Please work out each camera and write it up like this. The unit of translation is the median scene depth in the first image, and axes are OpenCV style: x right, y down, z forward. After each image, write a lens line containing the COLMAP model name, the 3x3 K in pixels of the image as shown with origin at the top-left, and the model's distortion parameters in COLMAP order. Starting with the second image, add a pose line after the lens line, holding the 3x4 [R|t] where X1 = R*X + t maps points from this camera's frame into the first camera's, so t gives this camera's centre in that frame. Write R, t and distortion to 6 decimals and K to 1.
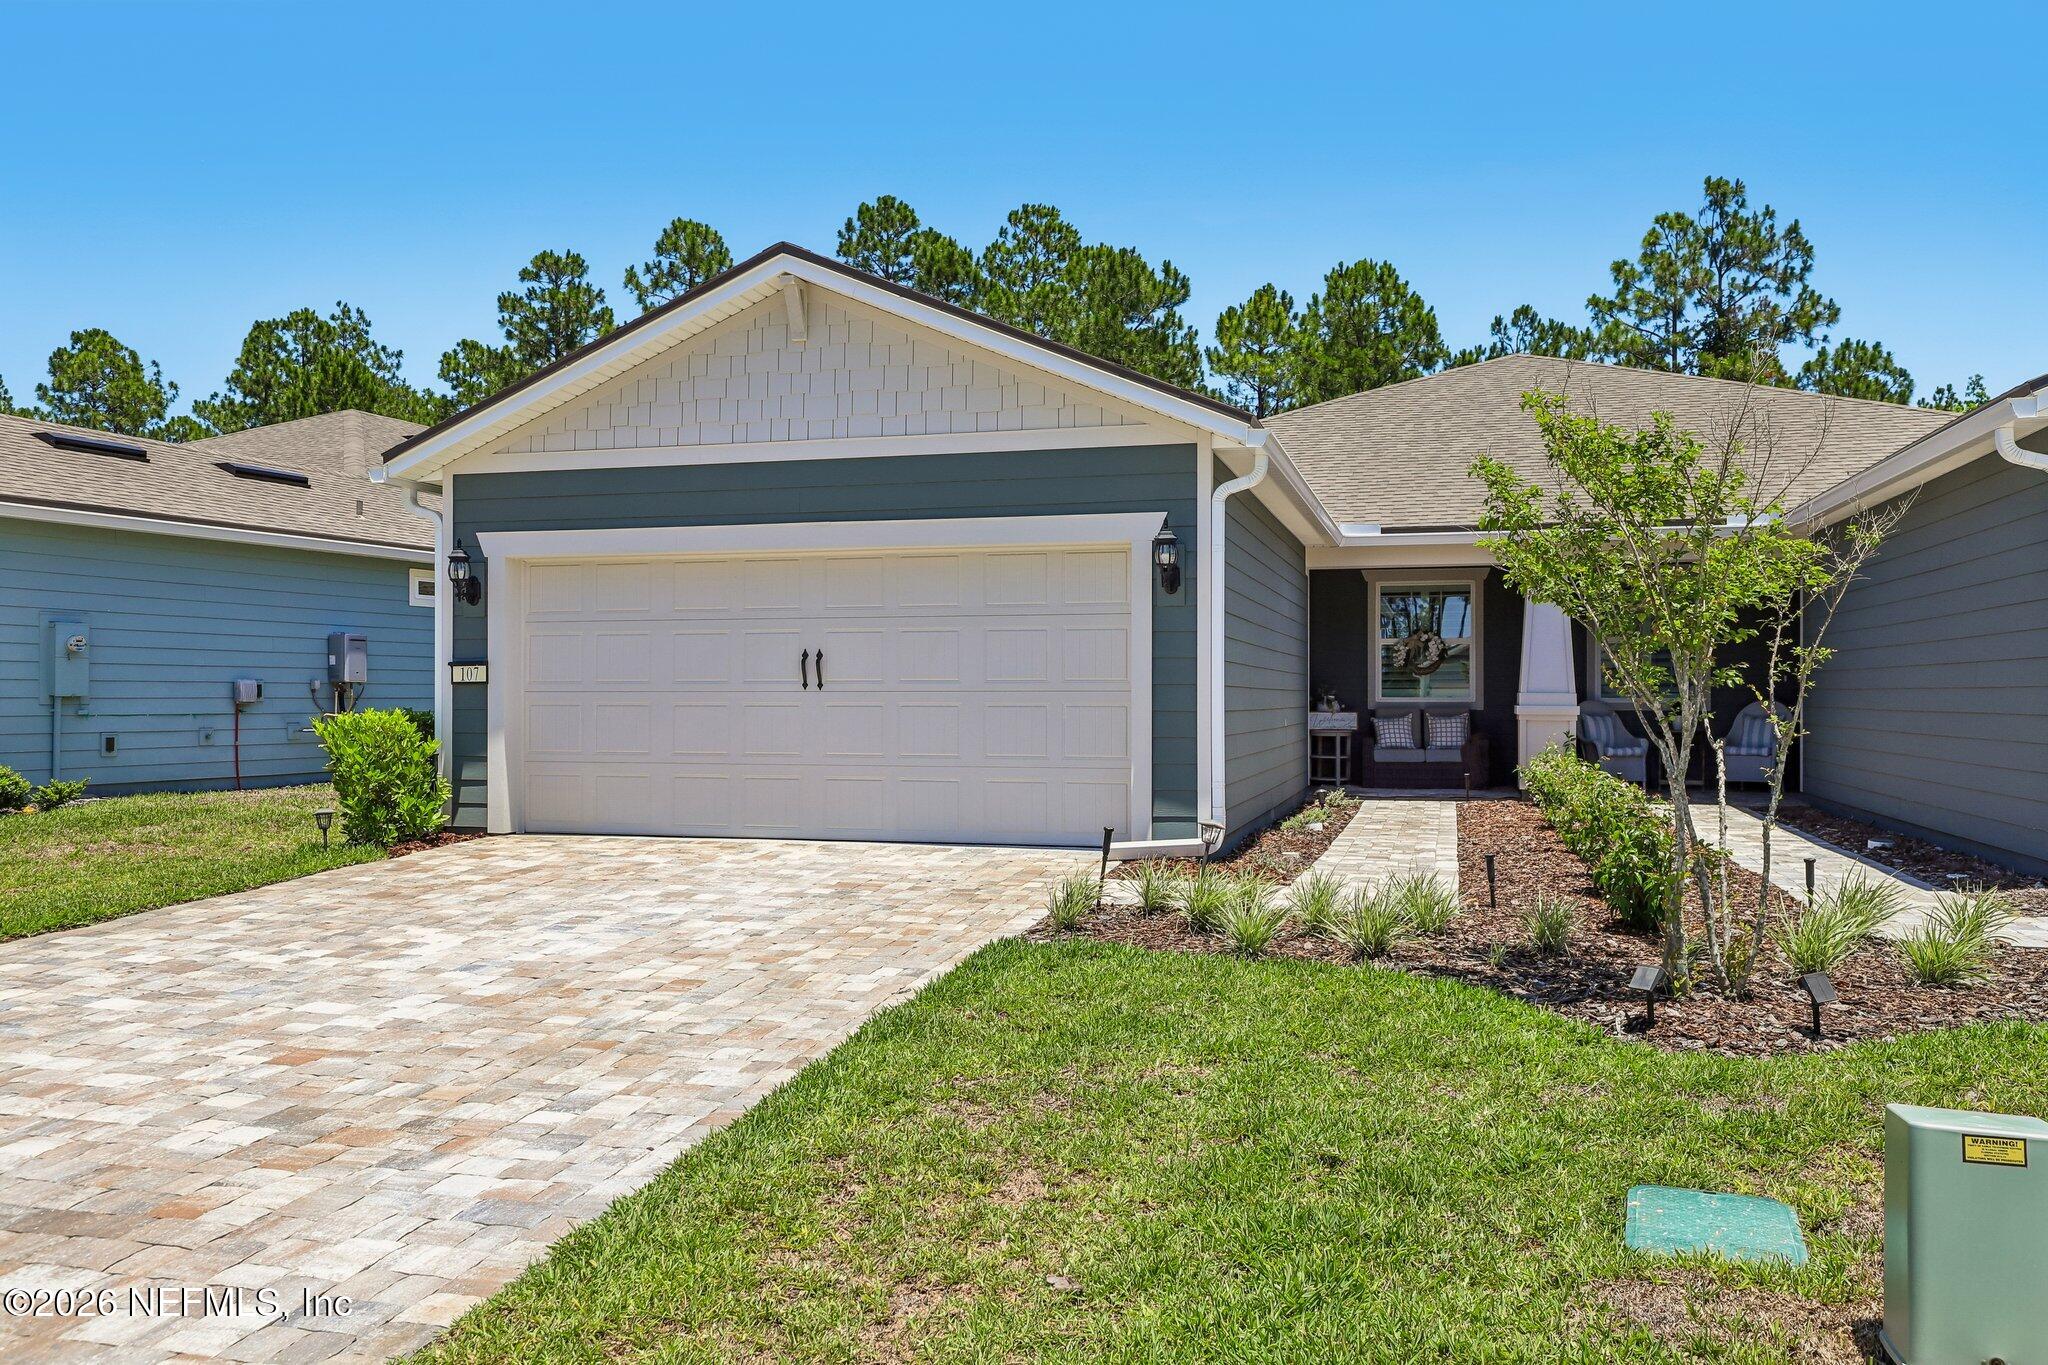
lens RADIAL K [[1594.8, 0, 1024.0], [0, 1594.8, 682.5], [0, 0, 1]] dist [0.000146, -0.000985]
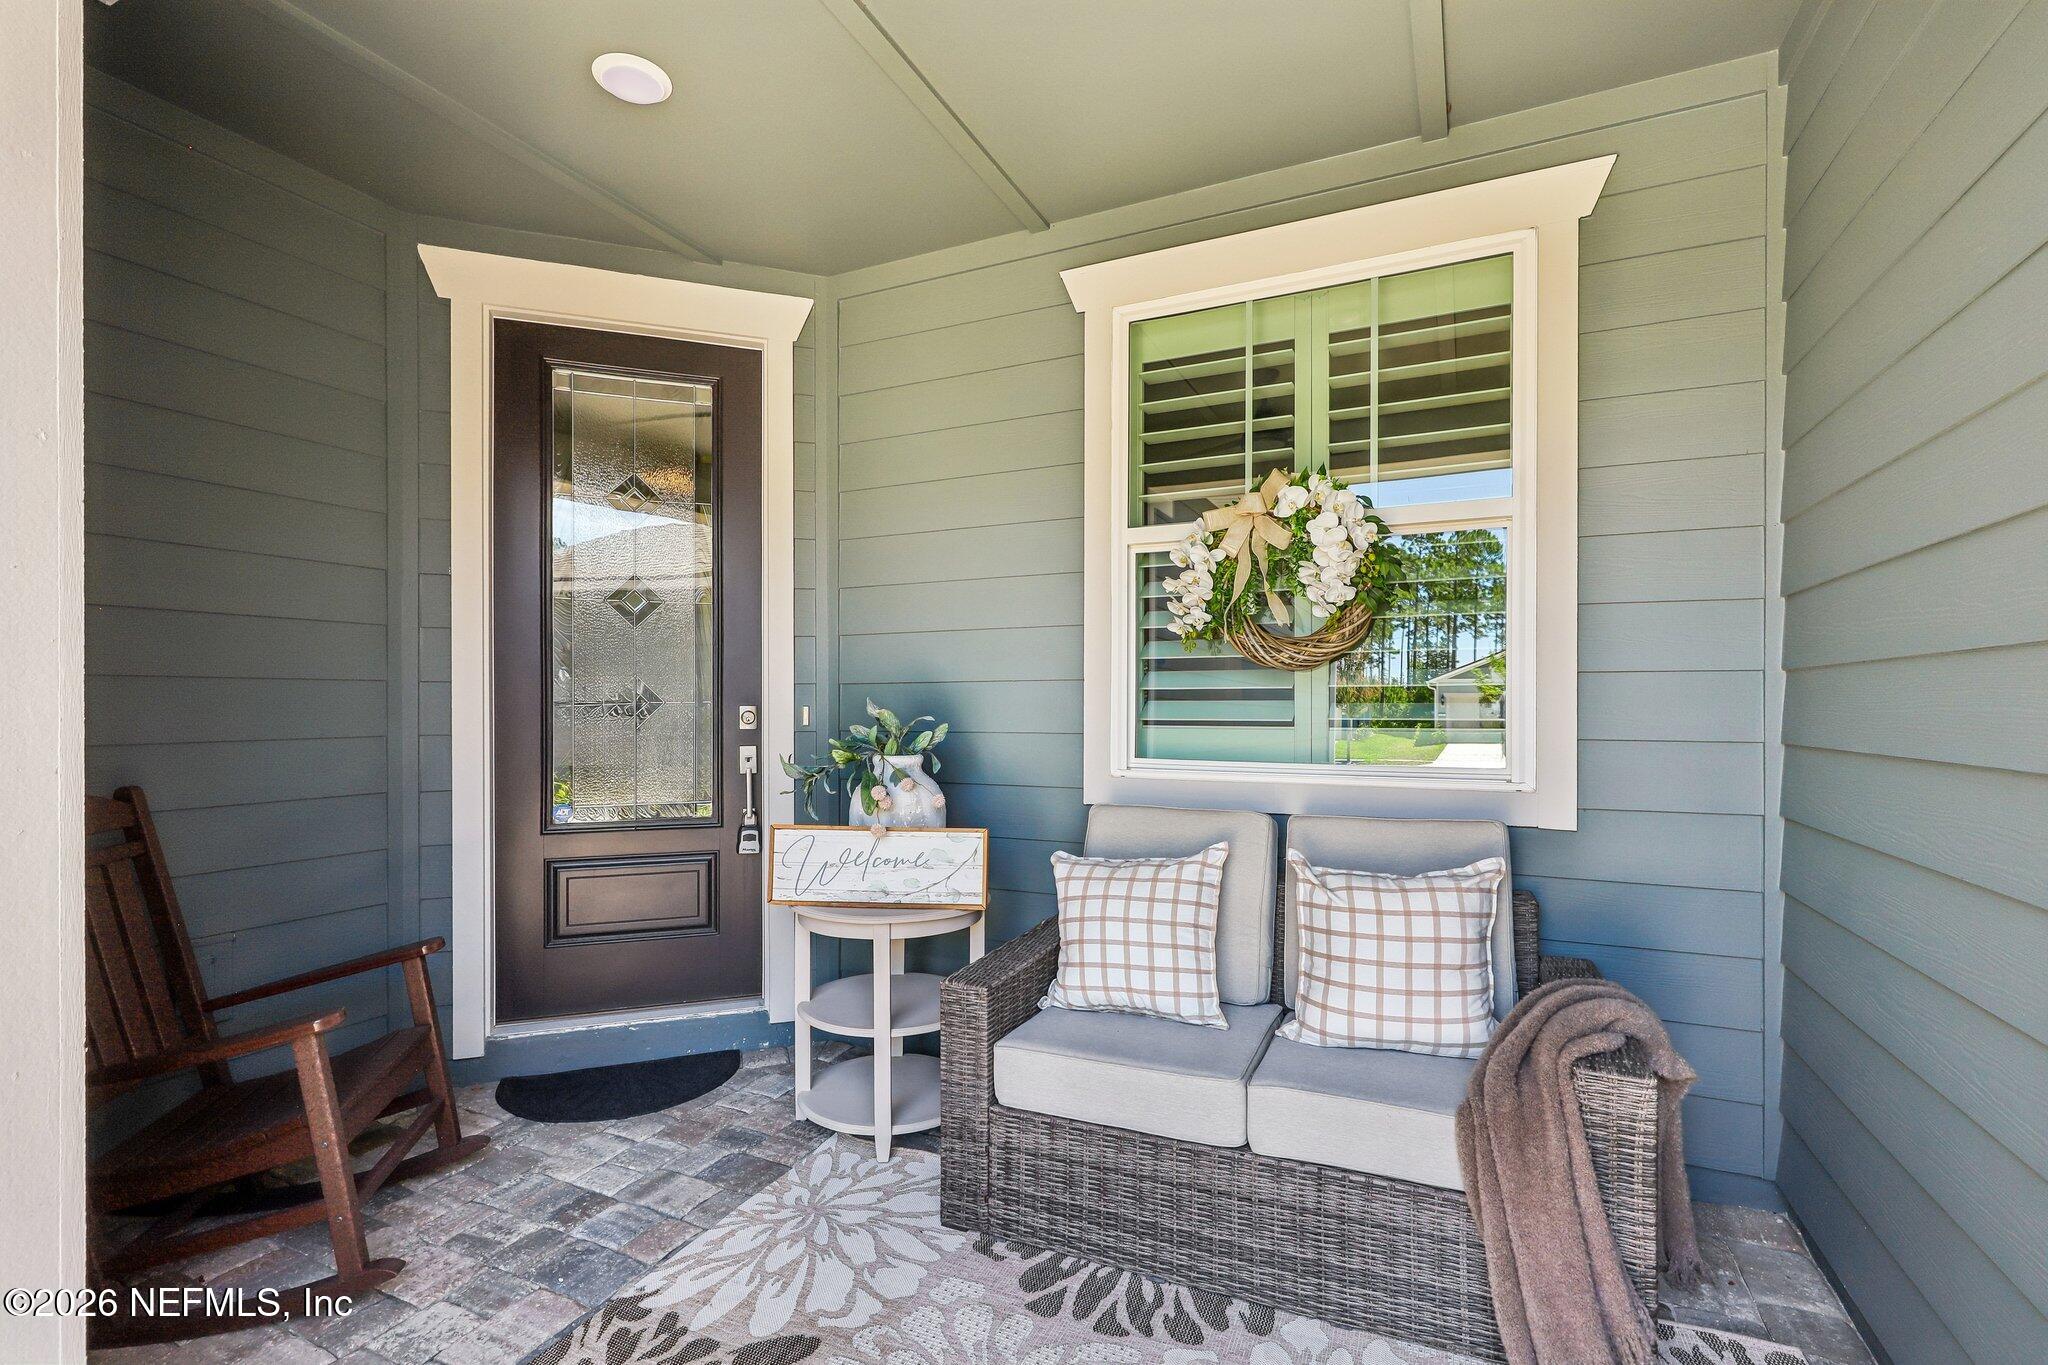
lens RADIAL K [[927.4, 0, 1029.2], [0, 927.4, 698.6], [0, 0, 1]] dist [0.000212, -0.000100]
pose [[0.985008, -0.001368, -0.172501, 0.248969], [0.001939, 0.999993, 0.003141, -0.001189], [0.172496, -0.003428, 0.985004, 0.906398]]
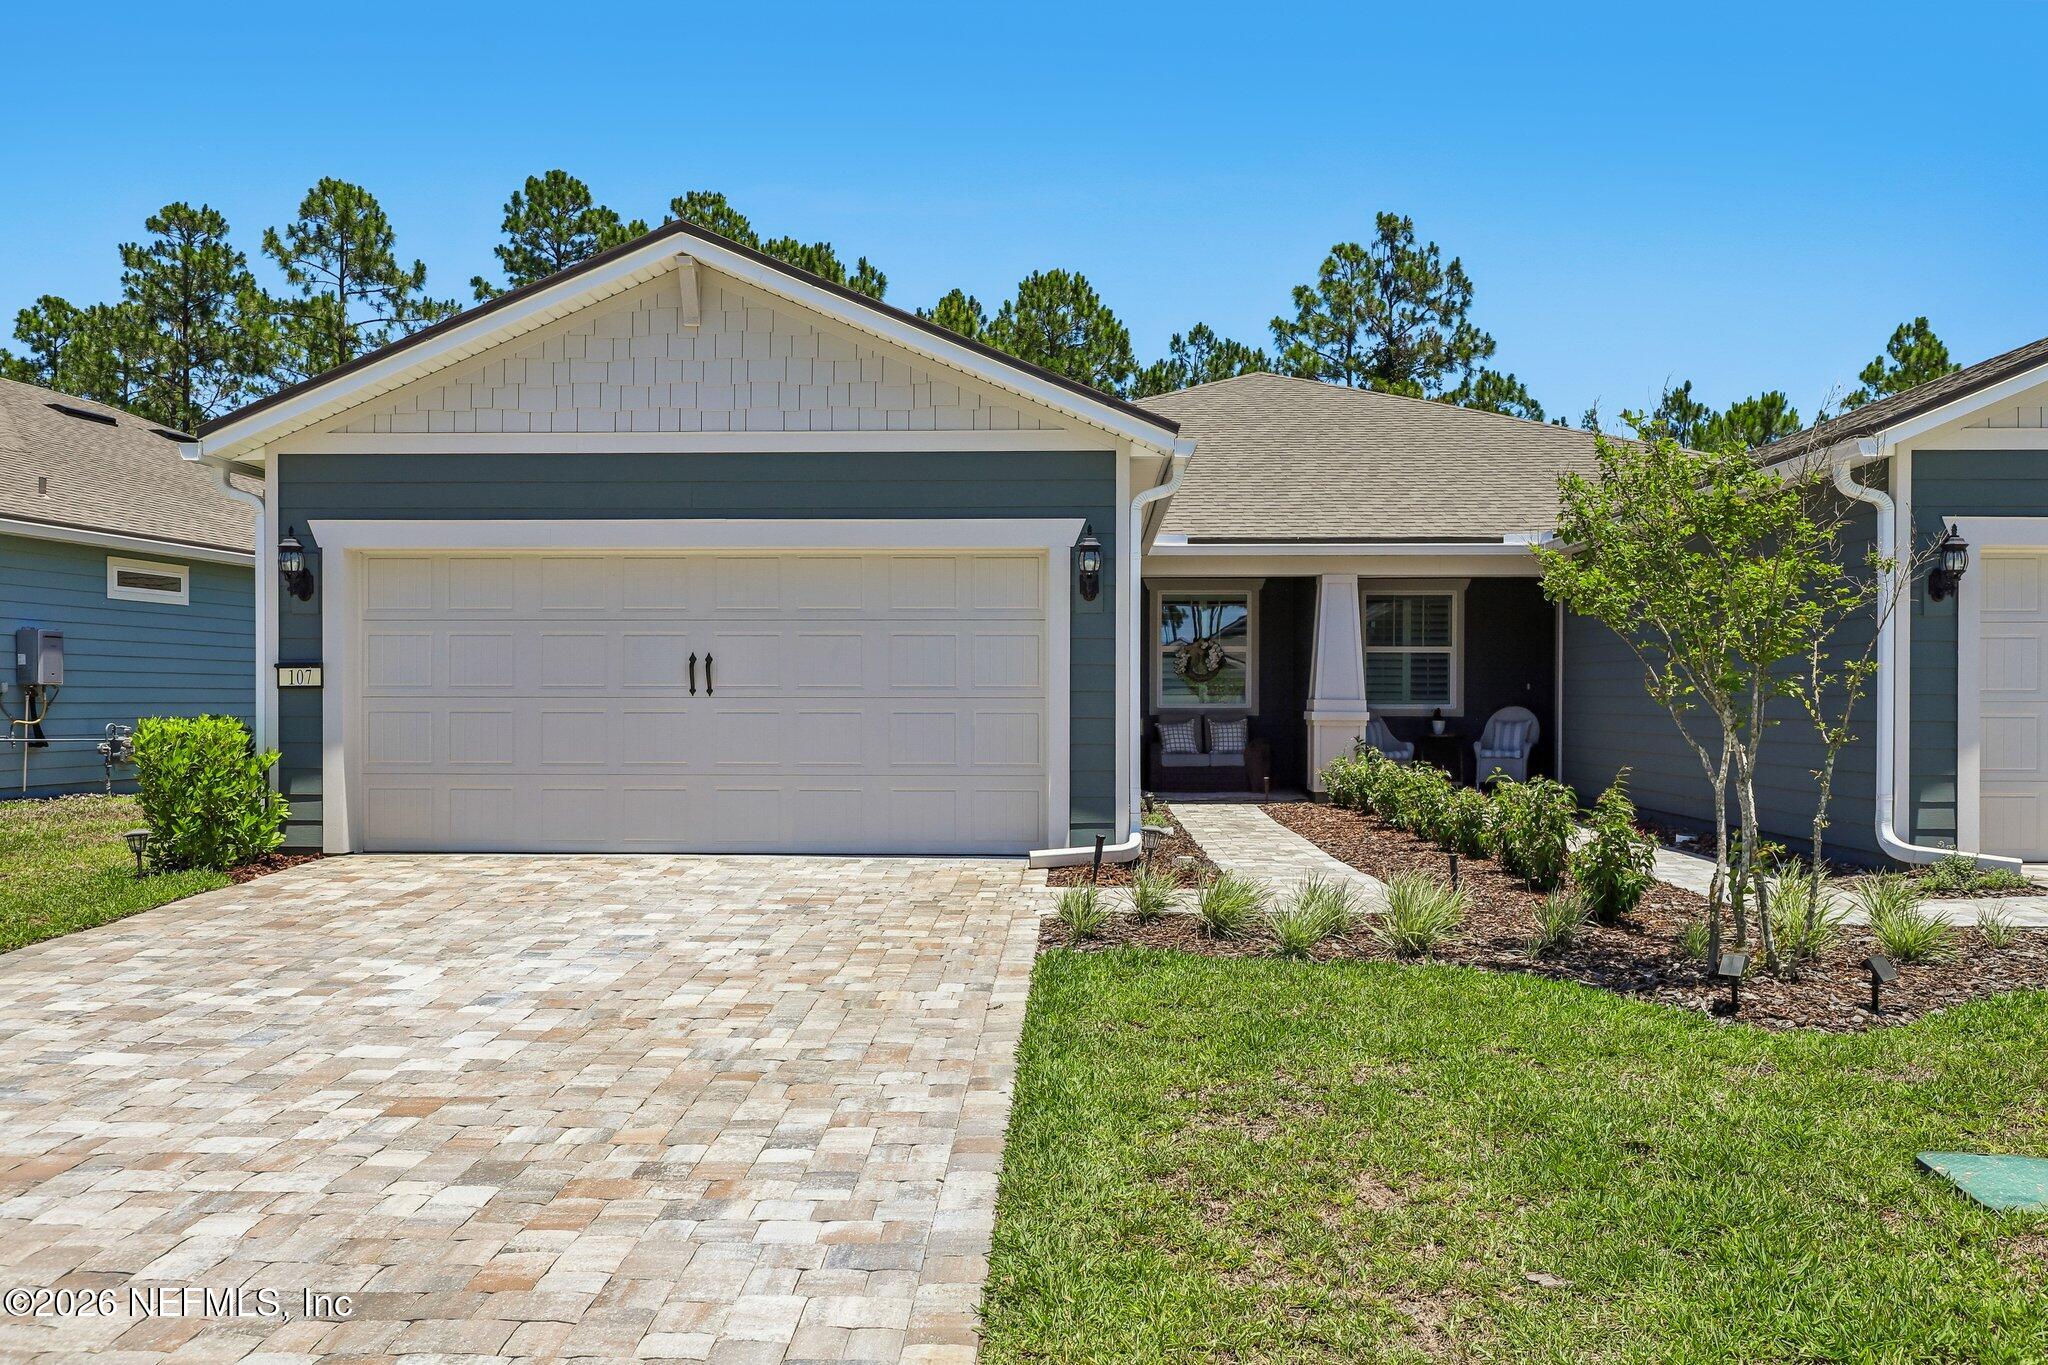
lens RADIAL K [[1616.1, 0, 1025.0], [0, 1616.1, 701.1], [0, 0, 1]] dist [0.001534, -0.001705]
pose [[0.973808, 0.001461, 0.227368, -0.103083], [-0.003426, 0.999960, 0.008248, -0.000481], [-0.227347, -0.008811, 0.973774, 0.012991]]
